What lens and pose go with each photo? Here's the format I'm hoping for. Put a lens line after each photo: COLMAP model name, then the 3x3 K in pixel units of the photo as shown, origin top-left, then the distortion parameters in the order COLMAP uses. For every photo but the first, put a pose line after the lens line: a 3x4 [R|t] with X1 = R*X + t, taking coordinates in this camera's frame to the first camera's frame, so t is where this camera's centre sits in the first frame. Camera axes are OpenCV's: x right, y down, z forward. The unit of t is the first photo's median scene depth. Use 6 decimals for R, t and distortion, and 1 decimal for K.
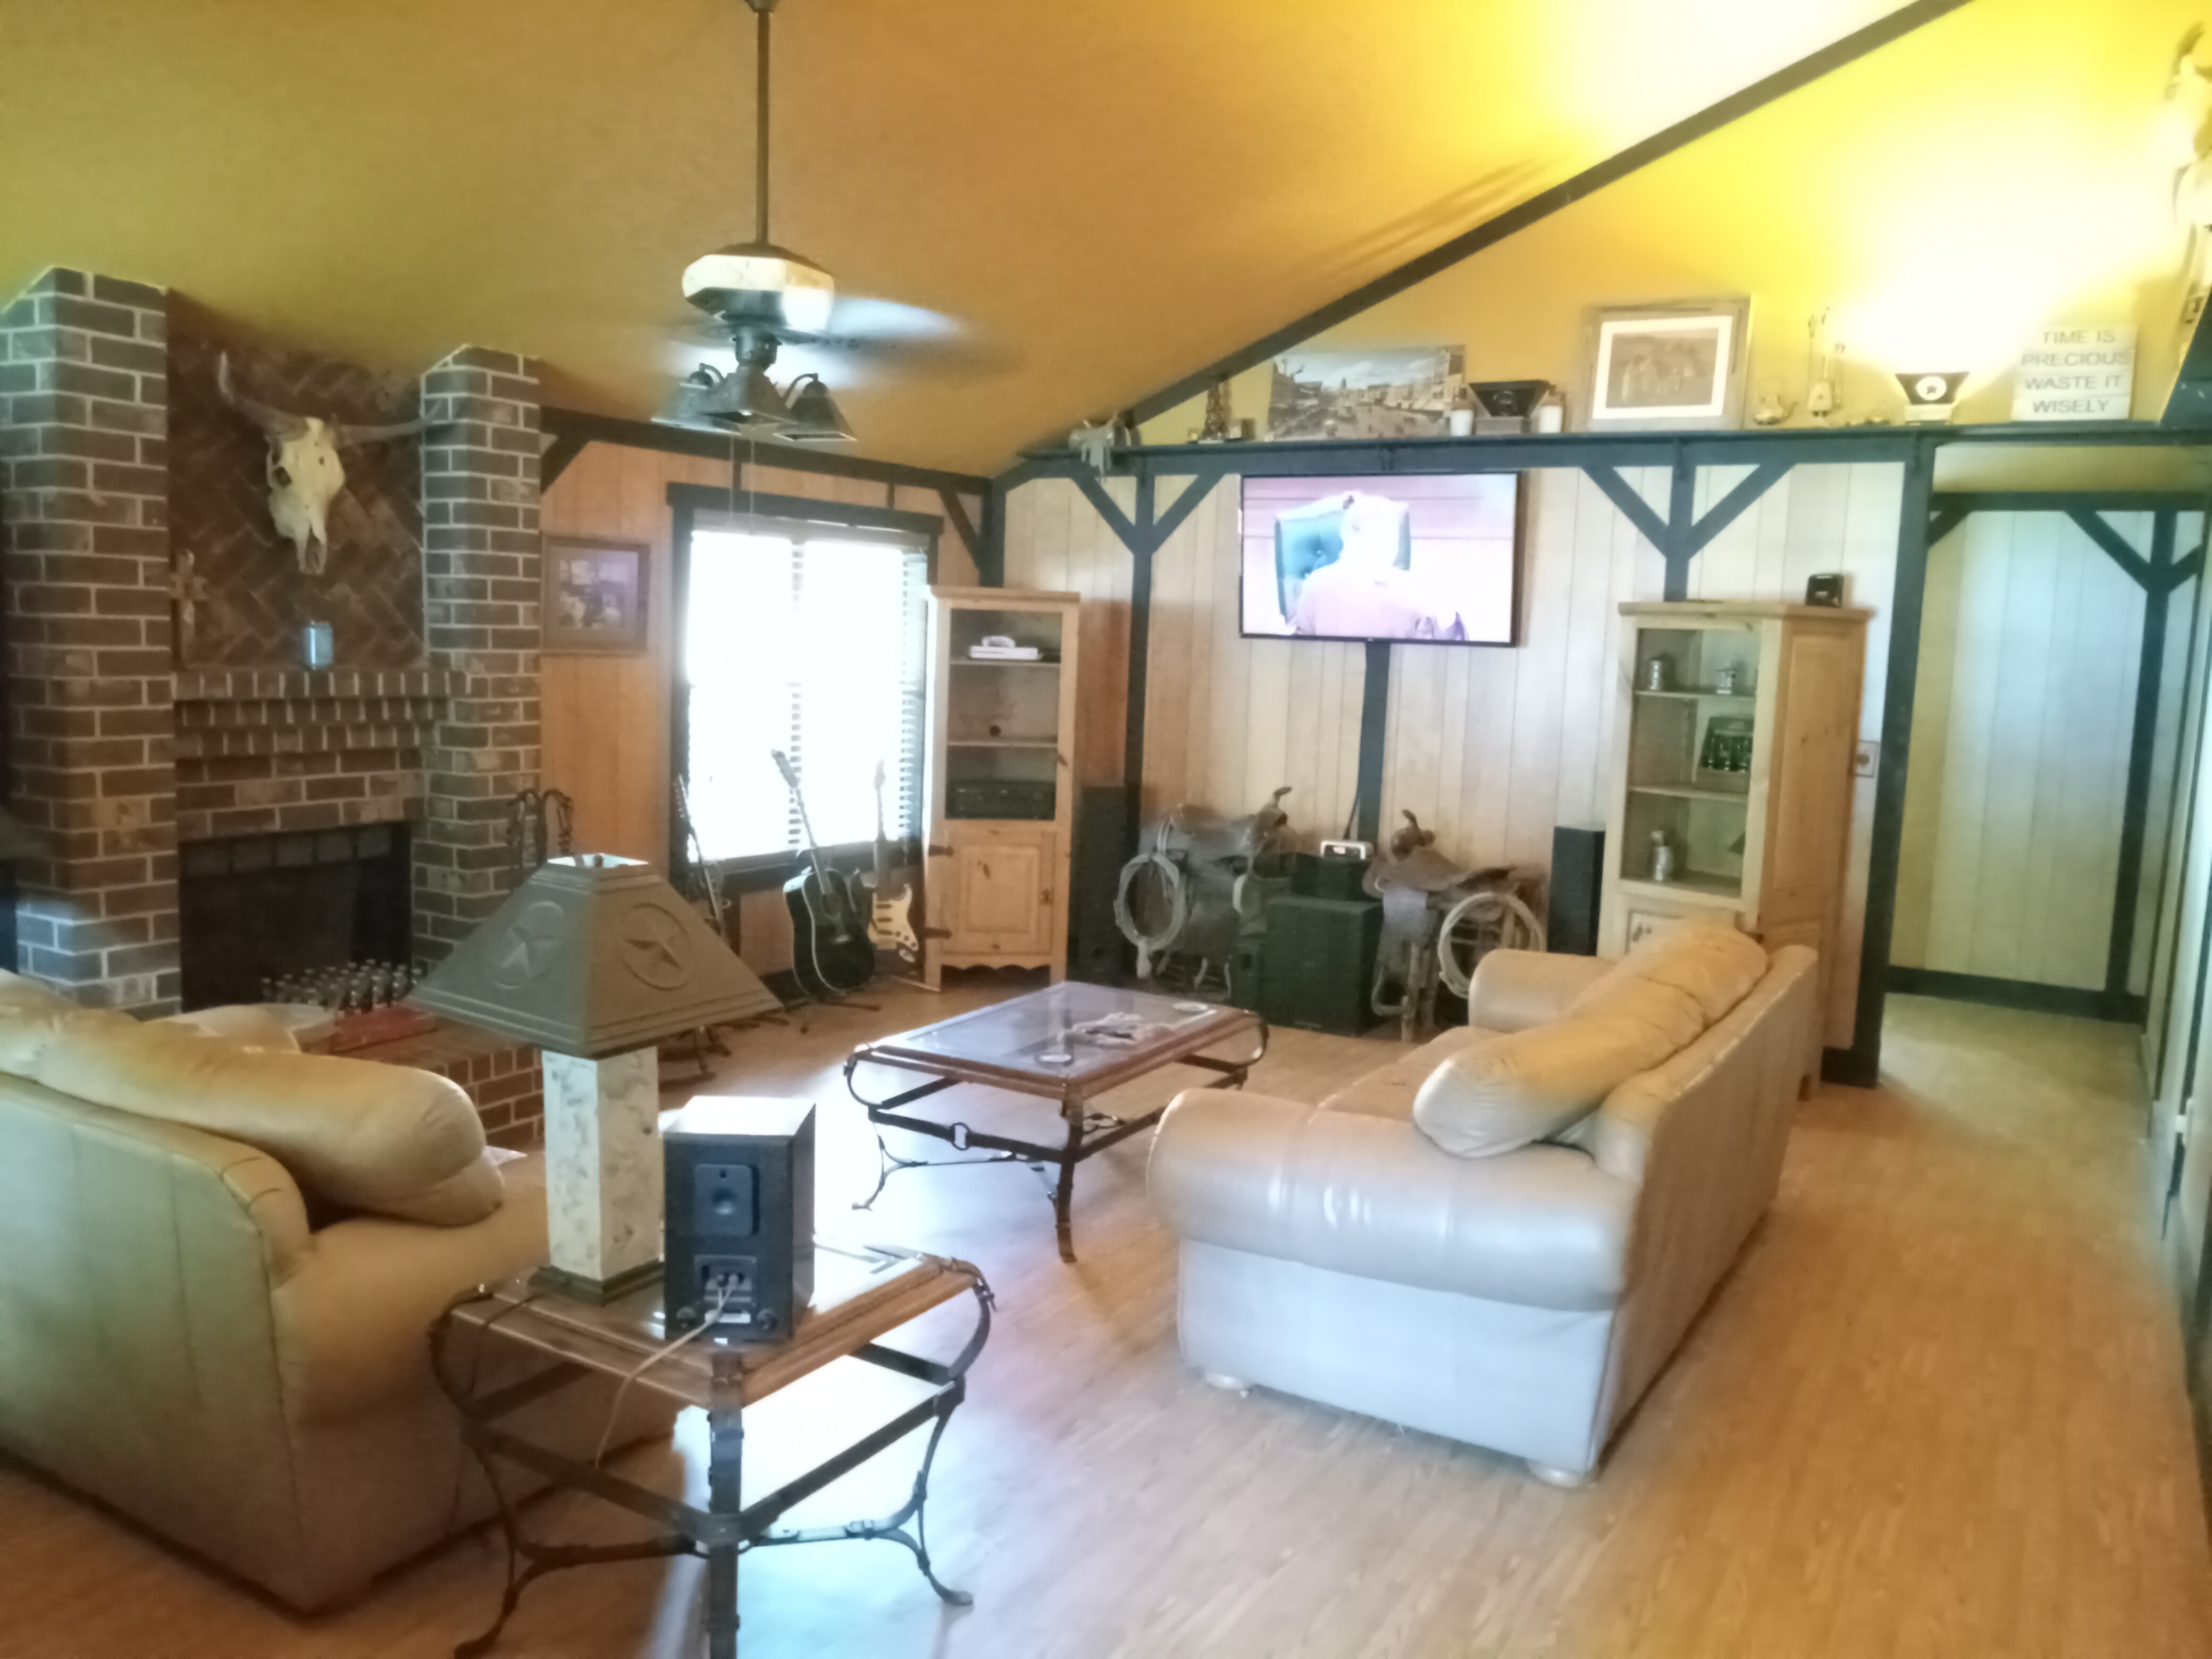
lens RADIAL K [[1651.3, 0, 1096.5], [0, 1651.3, 814.3], [0, 0, 1]] dist [-0.003991, -0.001641]
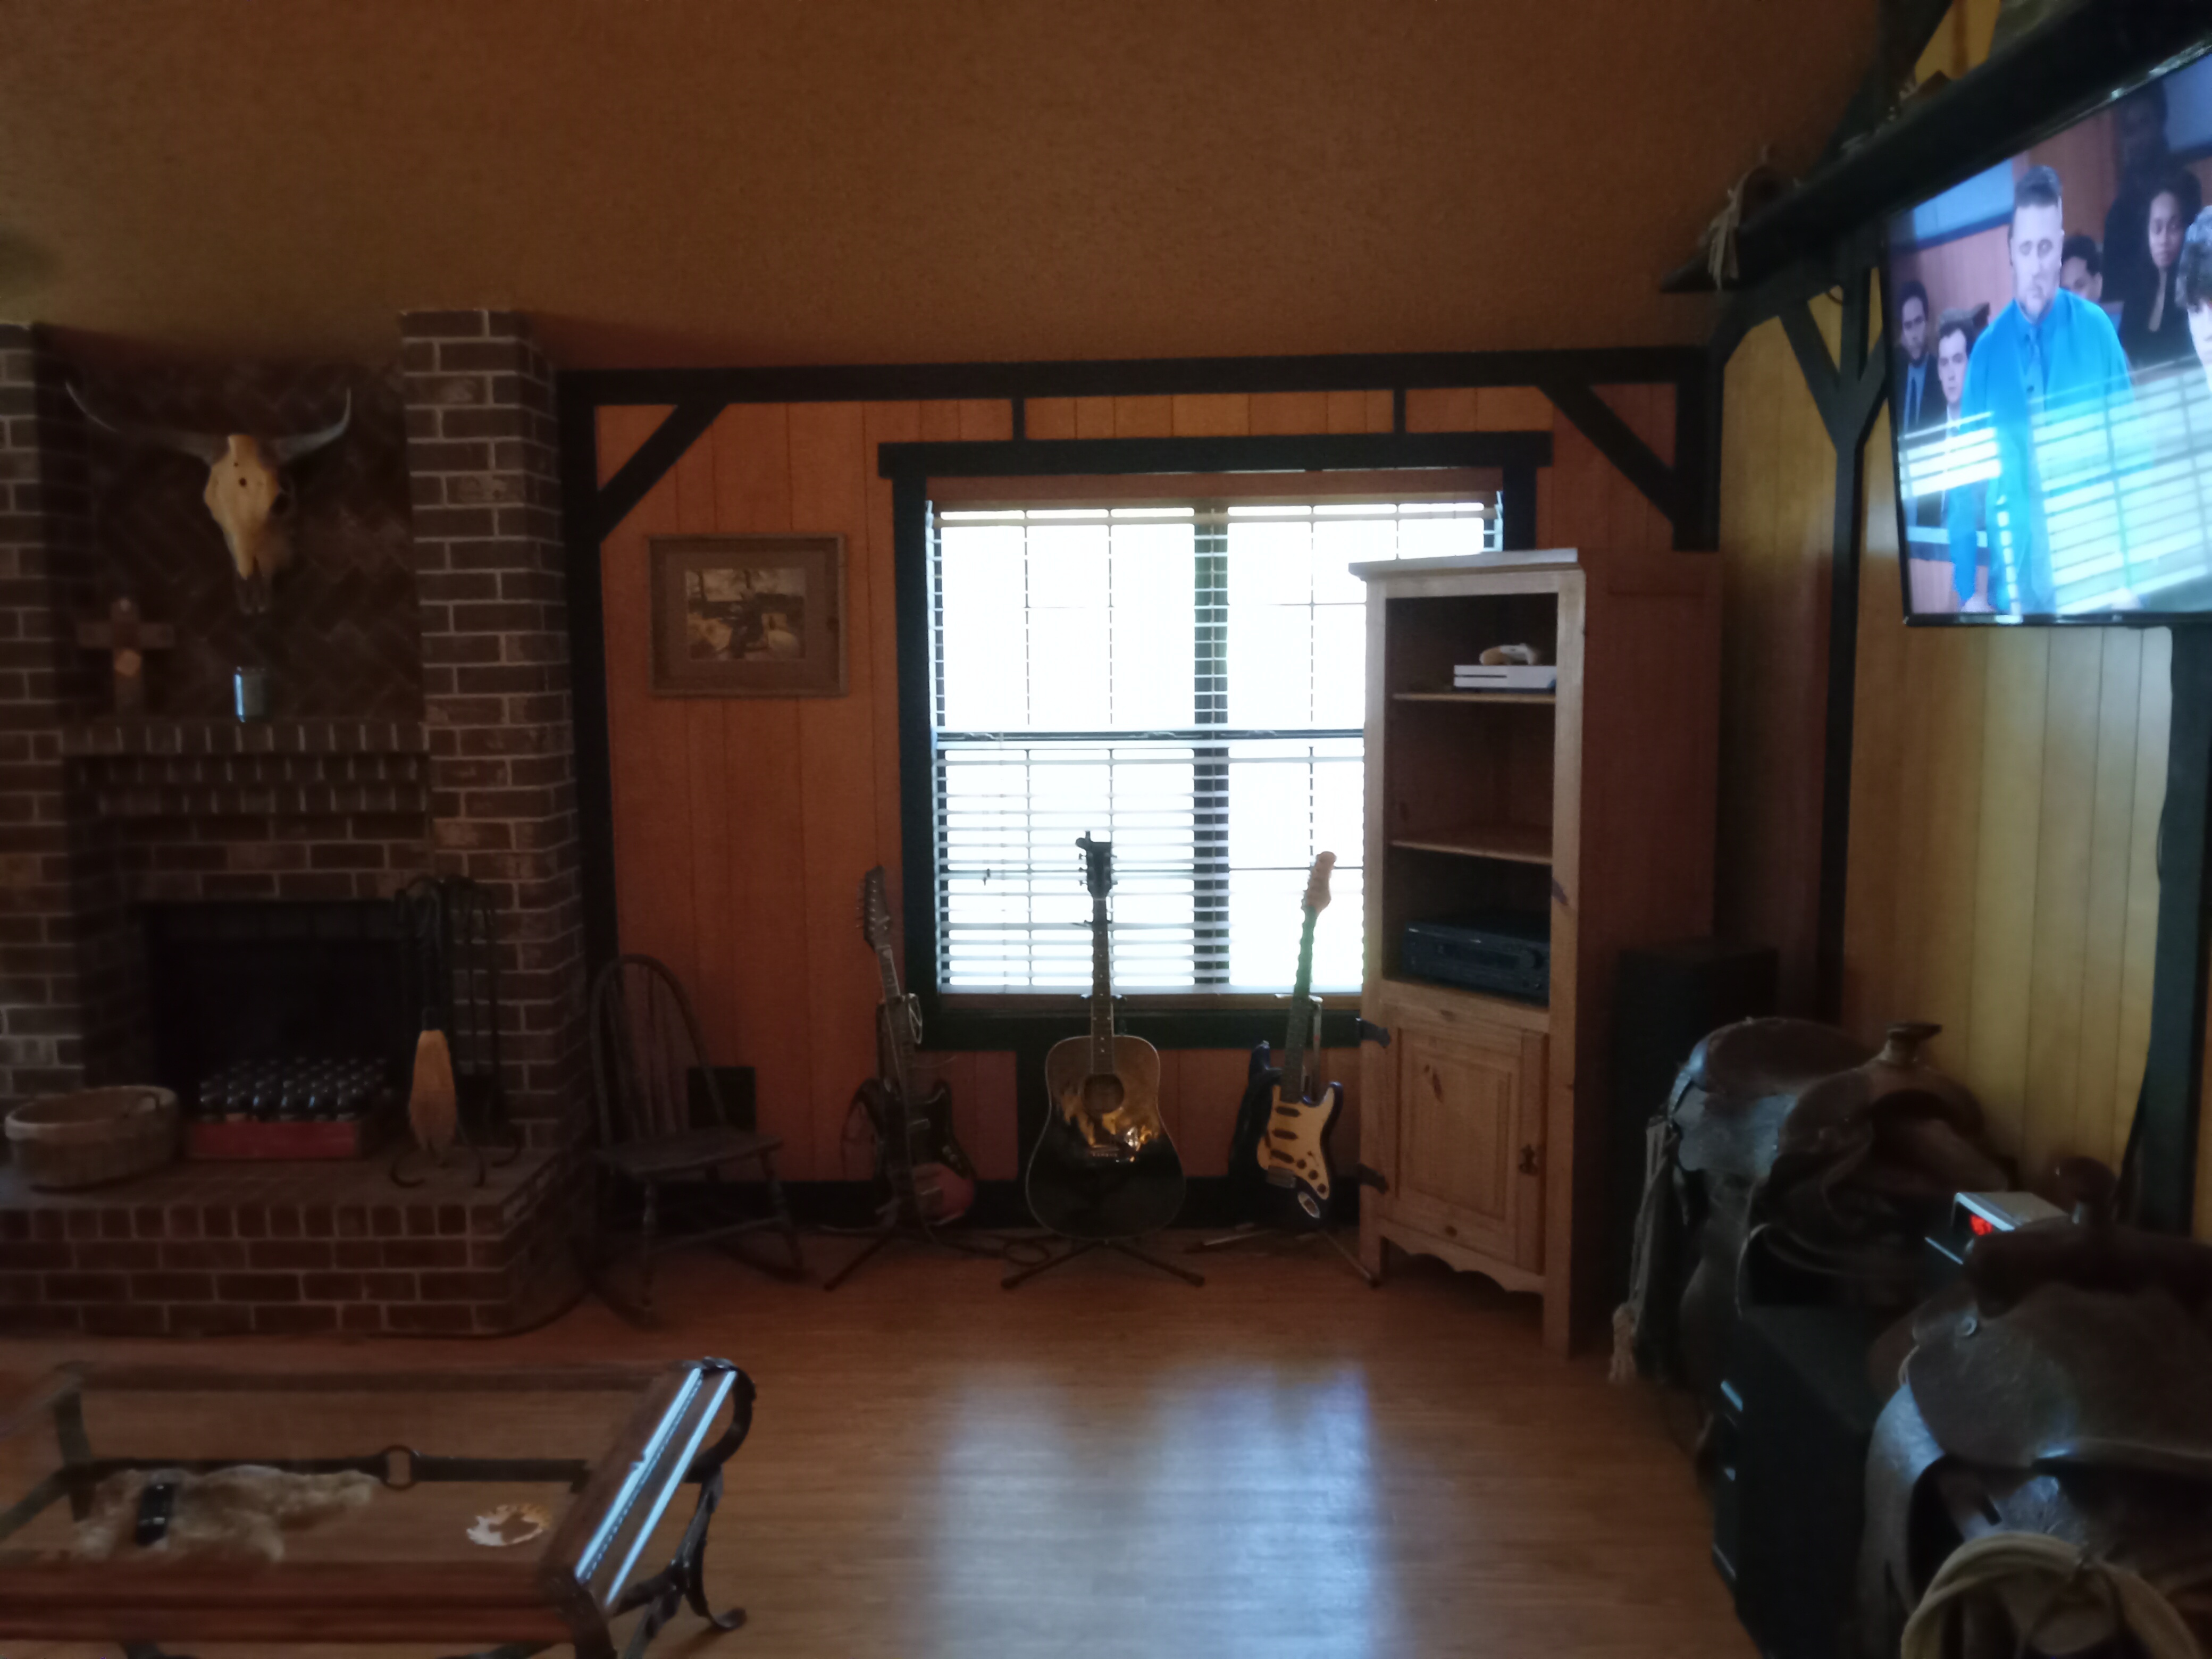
lens RADIAL K [[1651.3, 0, 1096.5], [0, 1651.3, 814.3], [0, 0, 1]] dist [-0.003991, -0.001641]
pose [[0.488017, 0.054961, -0.871102, 0.470989], [-0.065178, 0.997524, 0.026423, -0.083484], [0.870397, 0.043882, 0.490391, 0.883642]]
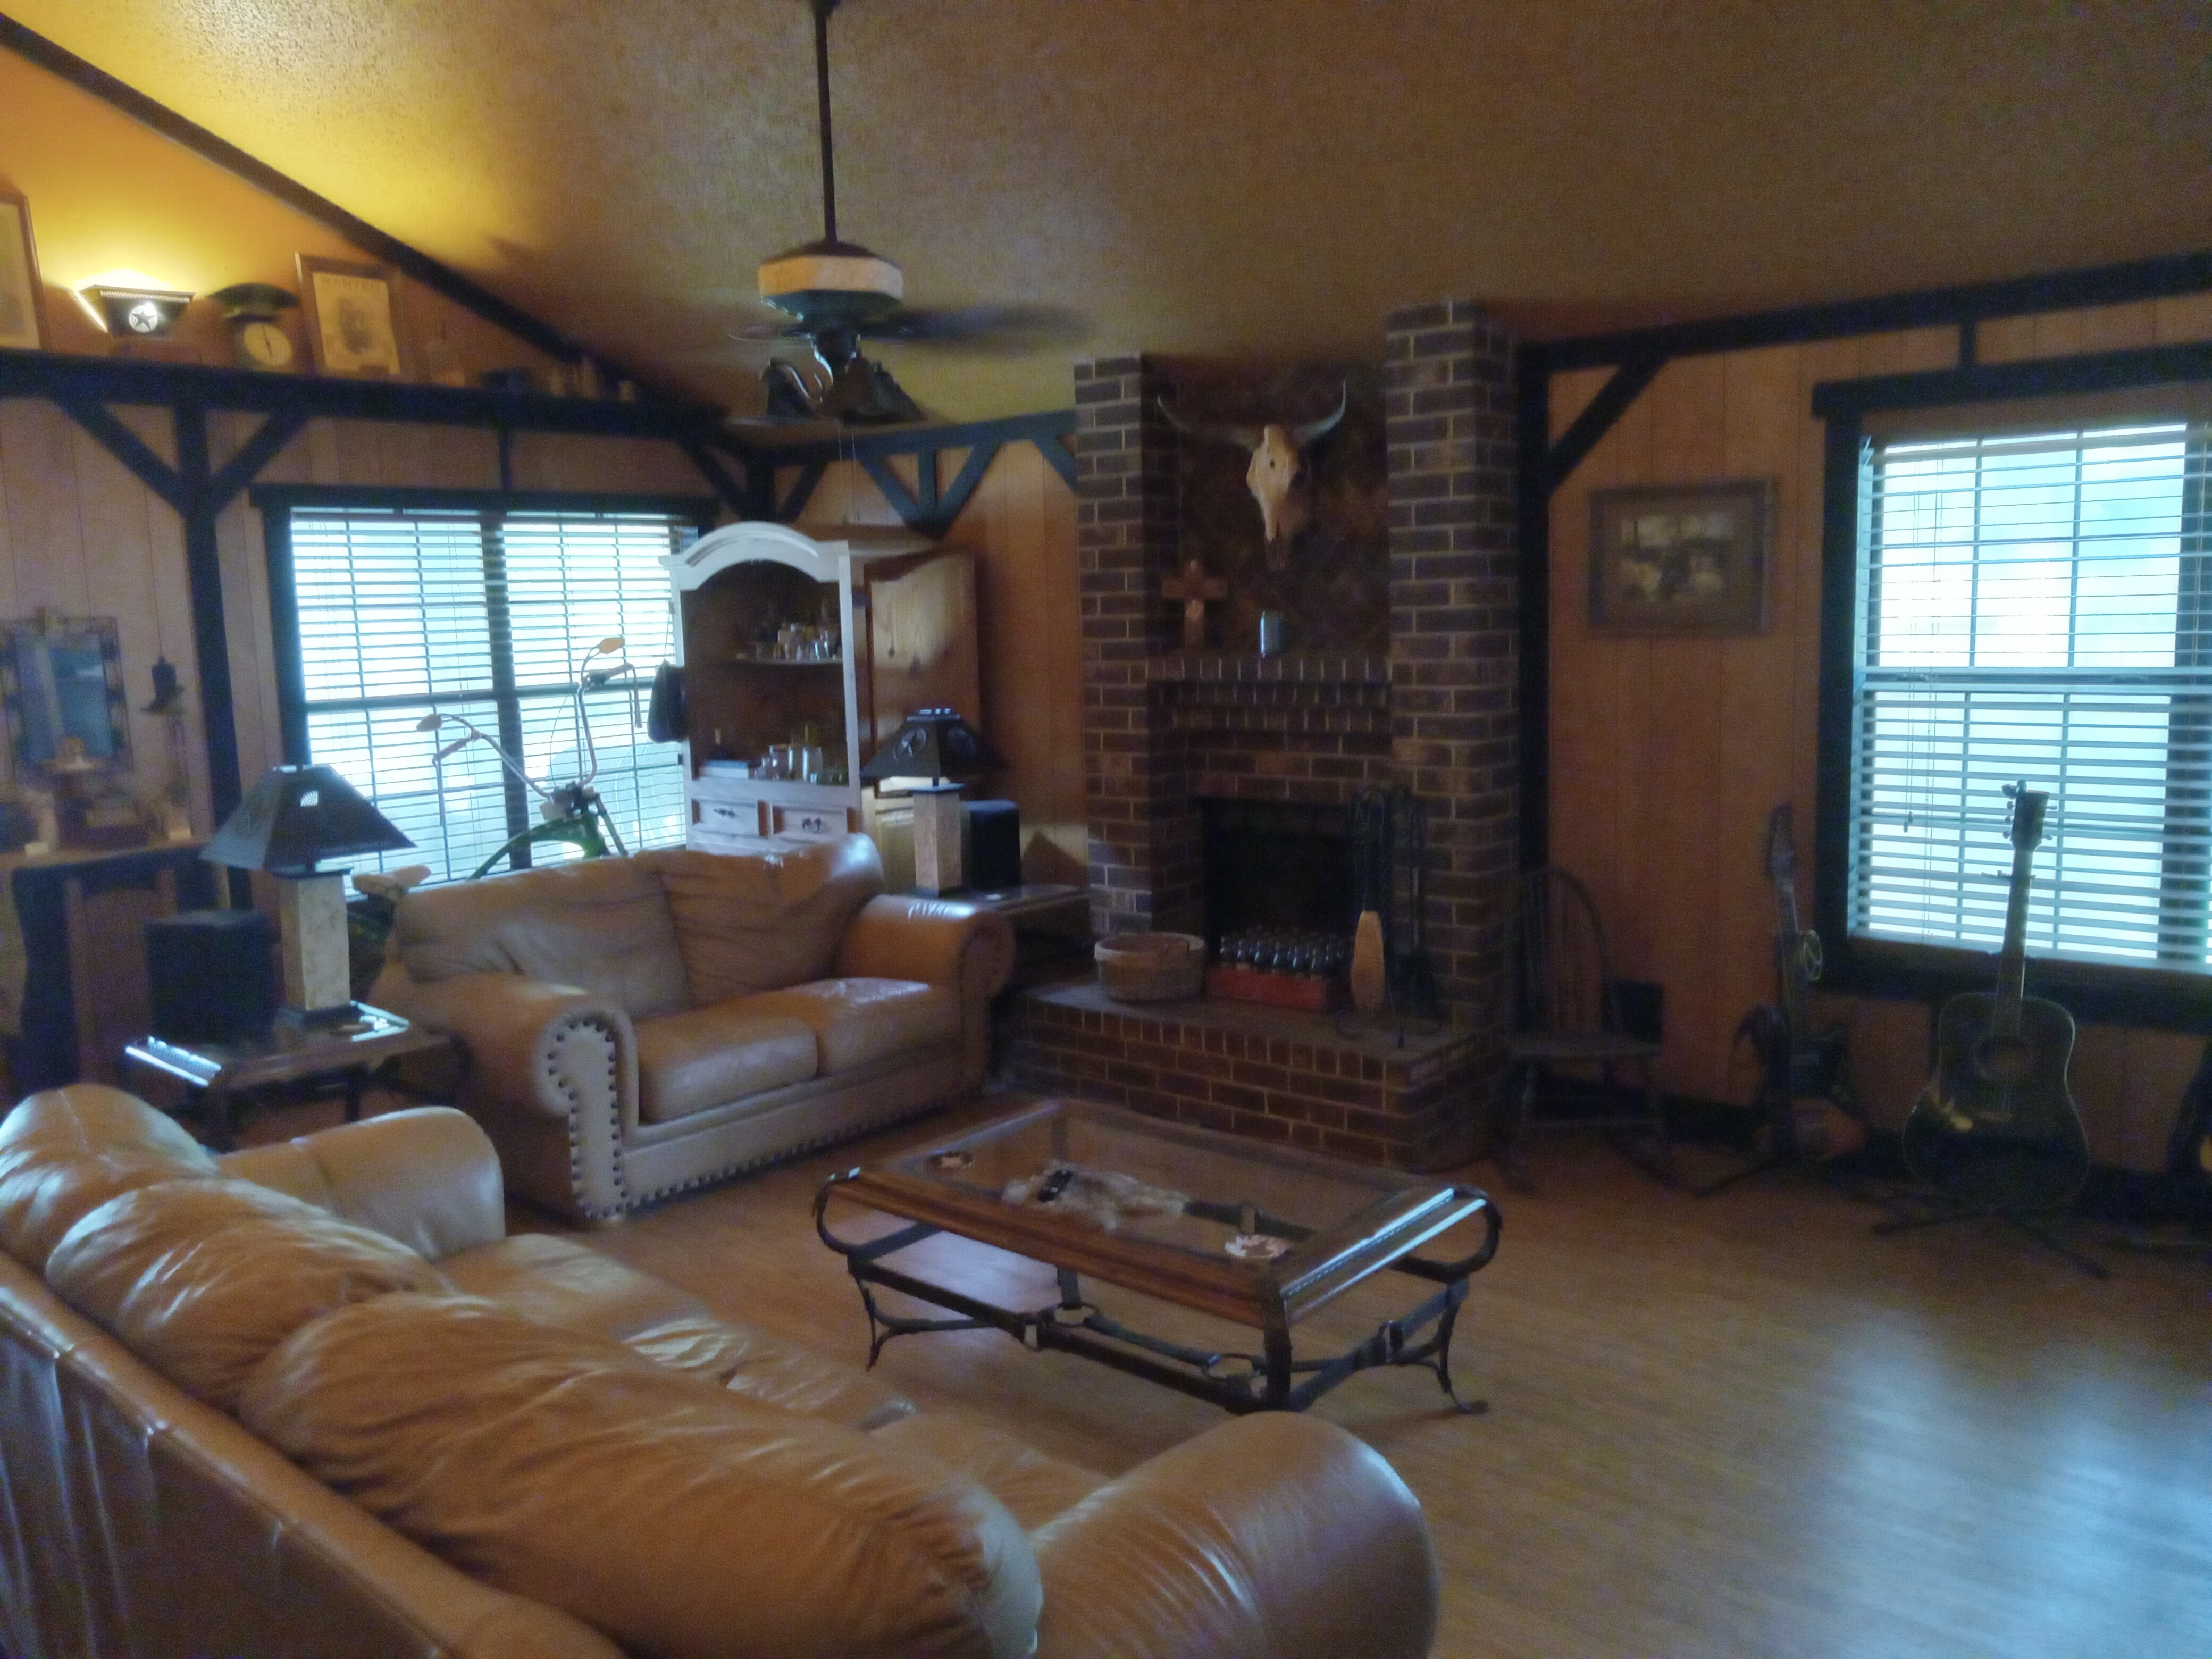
lens RADIAL K [[1651.3, 0, 1096.5], [0, 1651.3, 814.3], [0, 0, 1]] dist [-0.003991, -0.001641]
pose [[-0.172750, 0.092519, -0.980611, 0.585056], [-0.082351, 0.990736, 0.107981, -0.084739], [0.981517, 0.099408, -0.163530, 0.987843]]
